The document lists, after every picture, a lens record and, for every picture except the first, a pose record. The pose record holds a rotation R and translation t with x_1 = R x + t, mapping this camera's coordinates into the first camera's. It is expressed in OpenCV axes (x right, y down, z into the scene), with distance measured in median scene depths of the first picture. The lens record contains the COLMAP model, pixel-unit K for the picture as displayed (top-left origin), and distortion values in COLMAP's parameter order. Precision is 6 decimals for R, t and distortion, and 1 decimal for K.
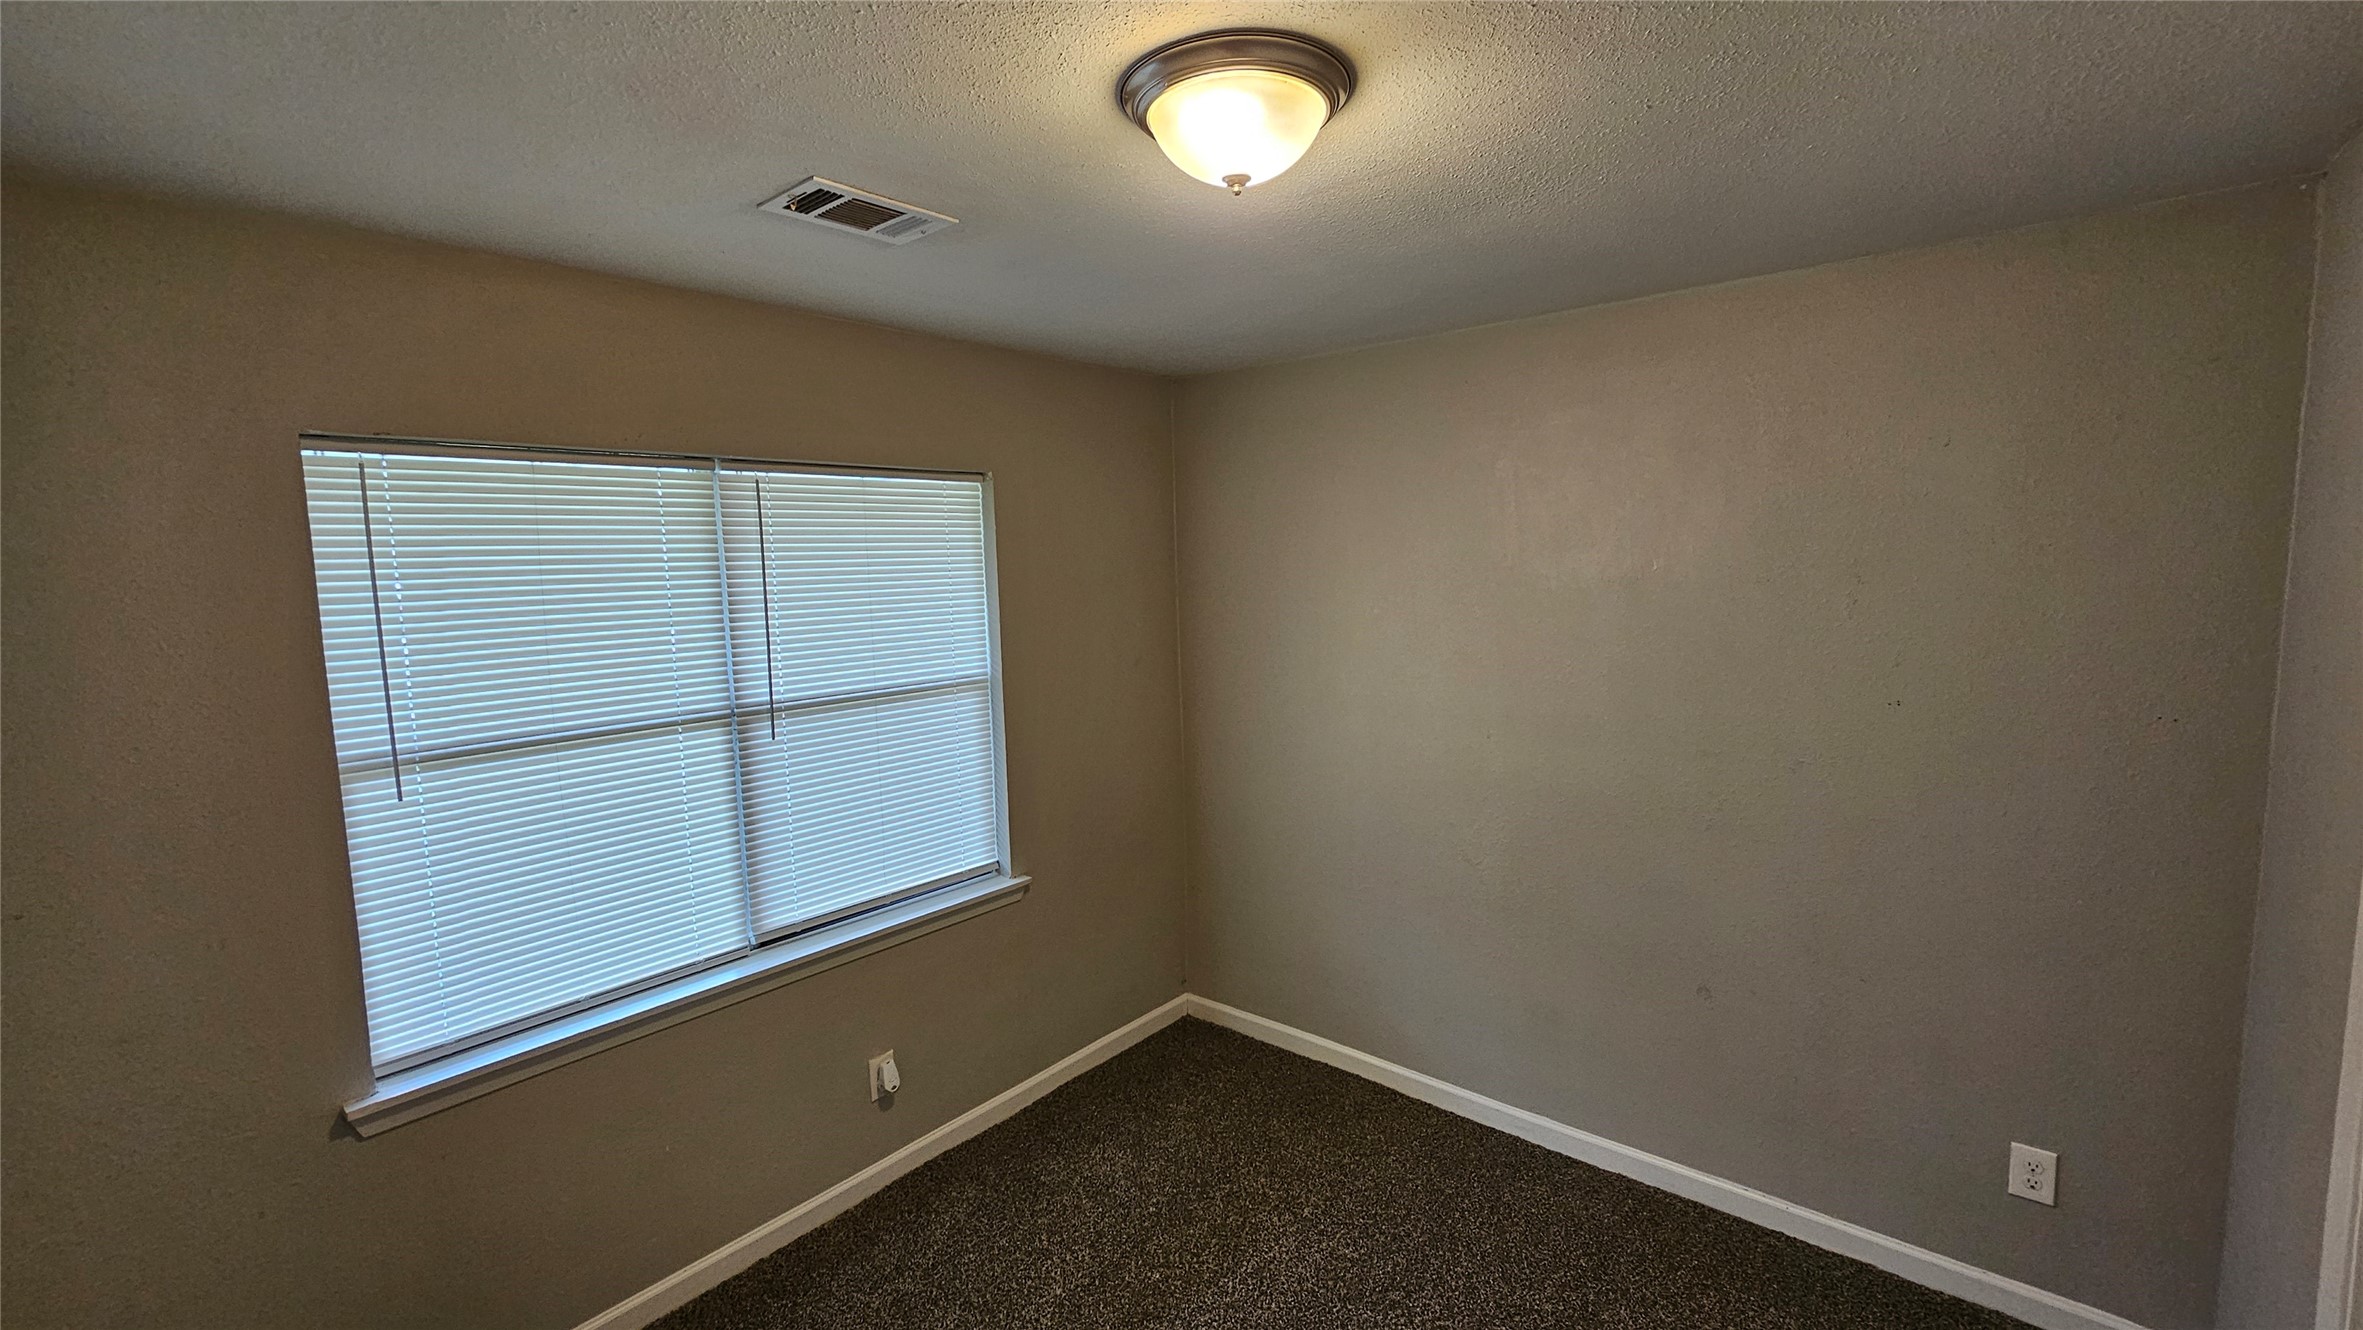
lens RADIAL K [[970.5, 0, 1191.8], [0, 970.5, 654.9], [0, 0, 1]] dist [0.000366, -0.001378]
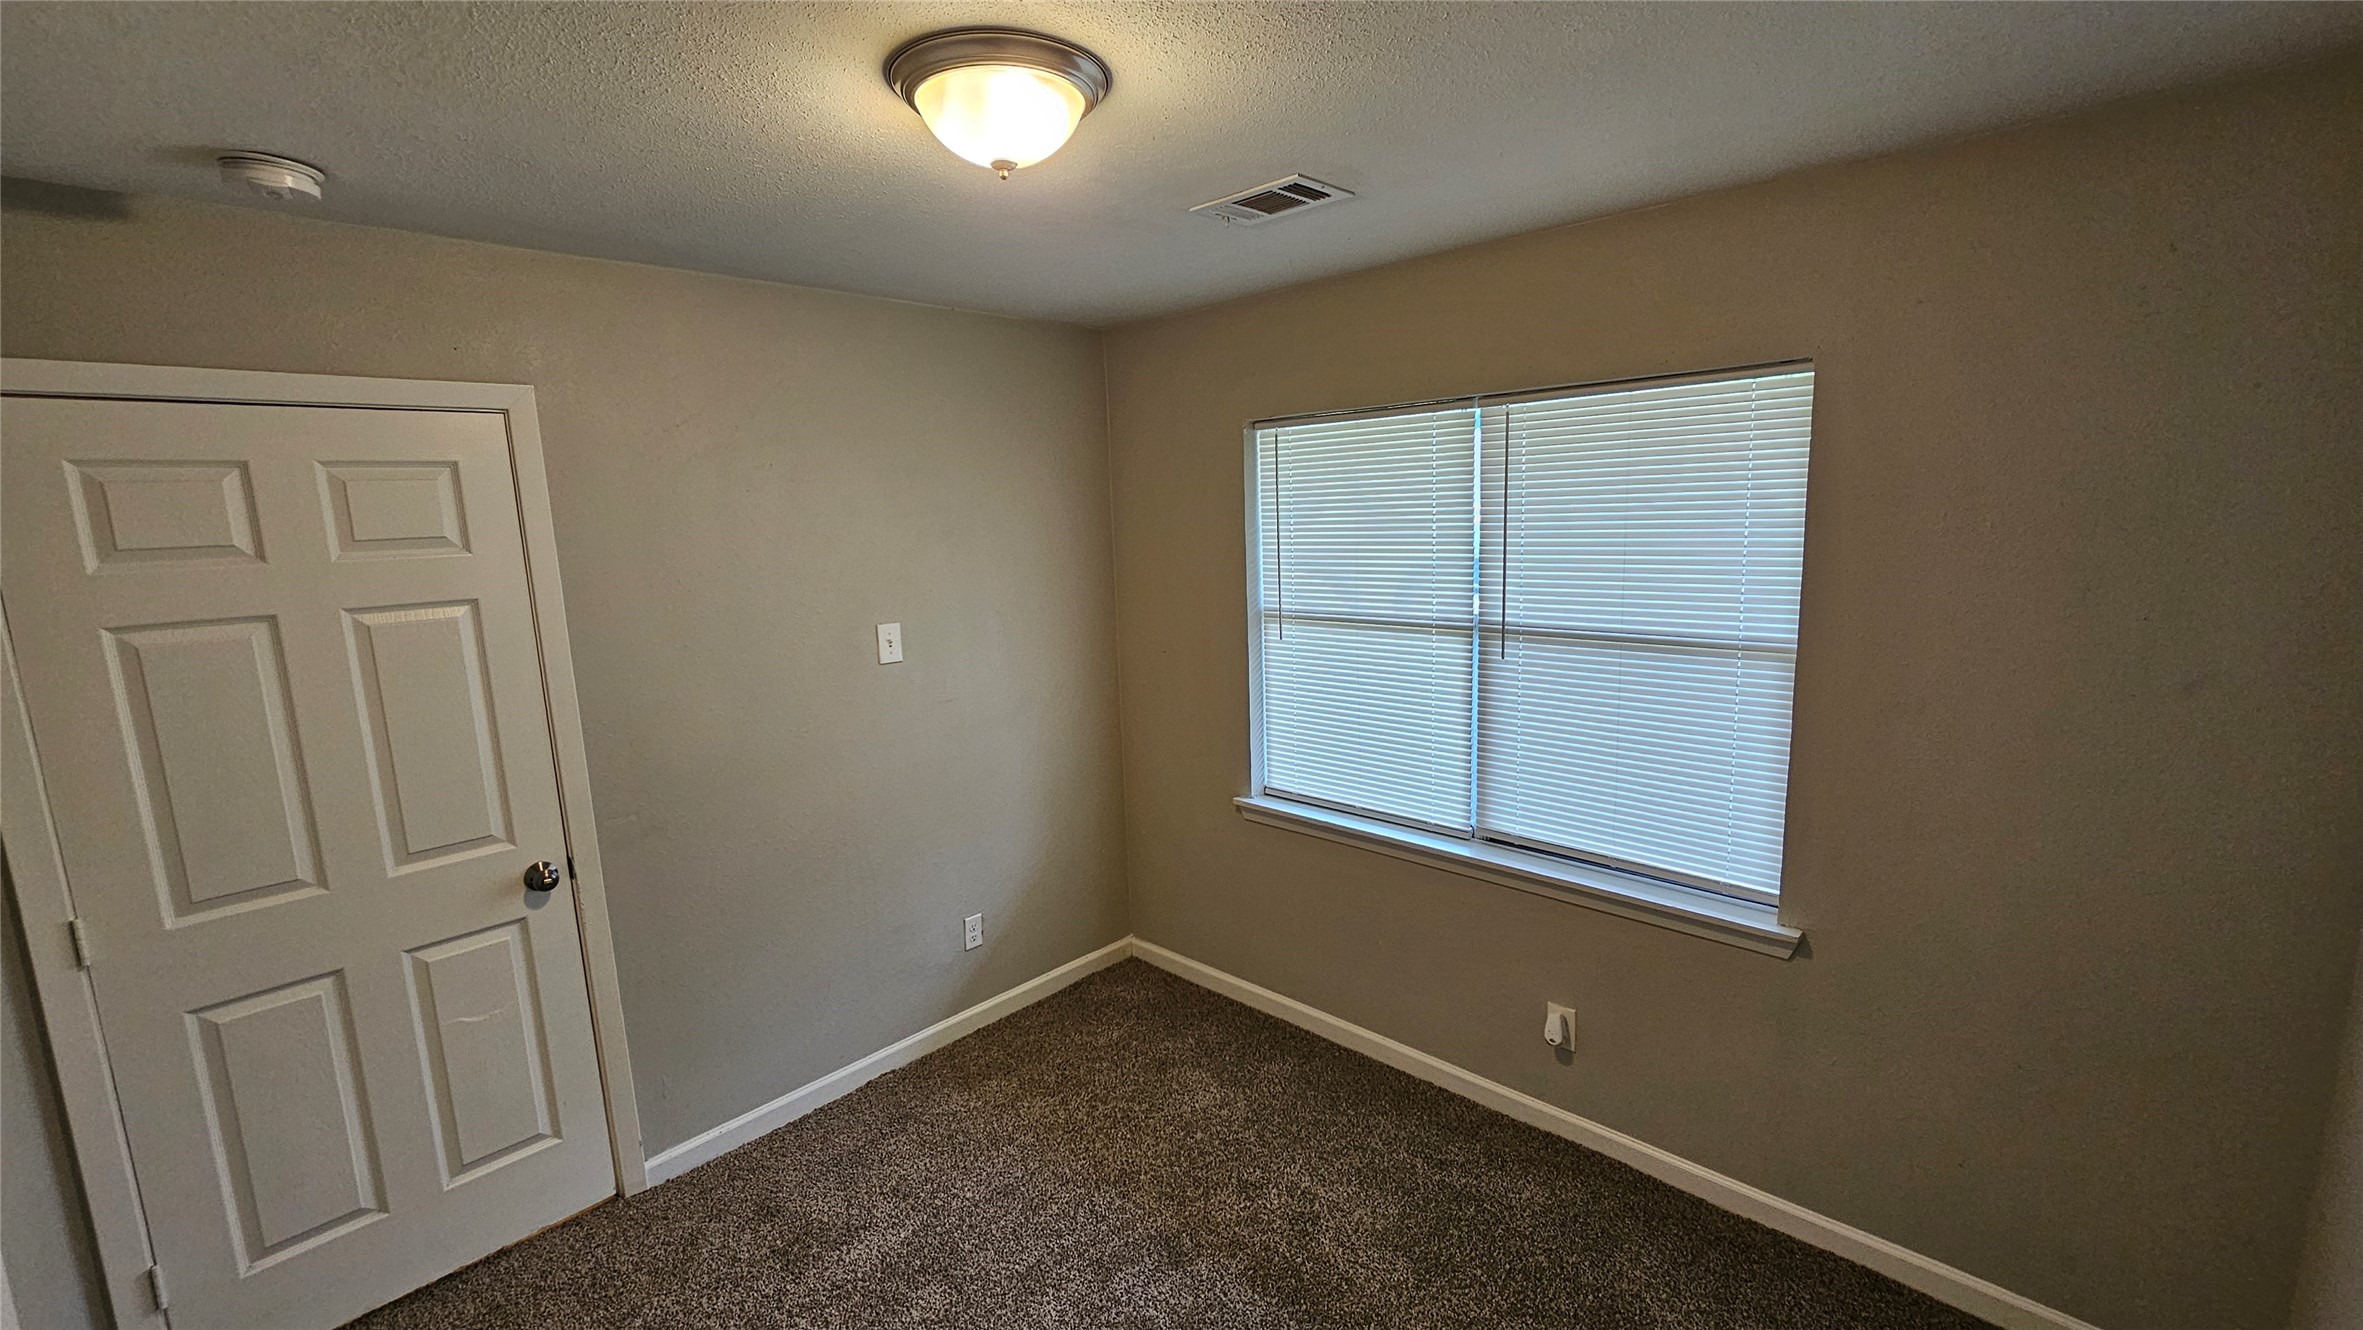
lens RADIAL K [[970.5, 0, 1175.6], [0, 970.5, 651.4], [0, 0, 1]] dist [0.000366, -0.001378]
pose [[-0.061722, 0.177944, -0.982103, 0.640158], [-0.065793, 0.981114, 0.181900, -0.091300], [0.995923, 0.075843, -0.048849, 0.695076]]
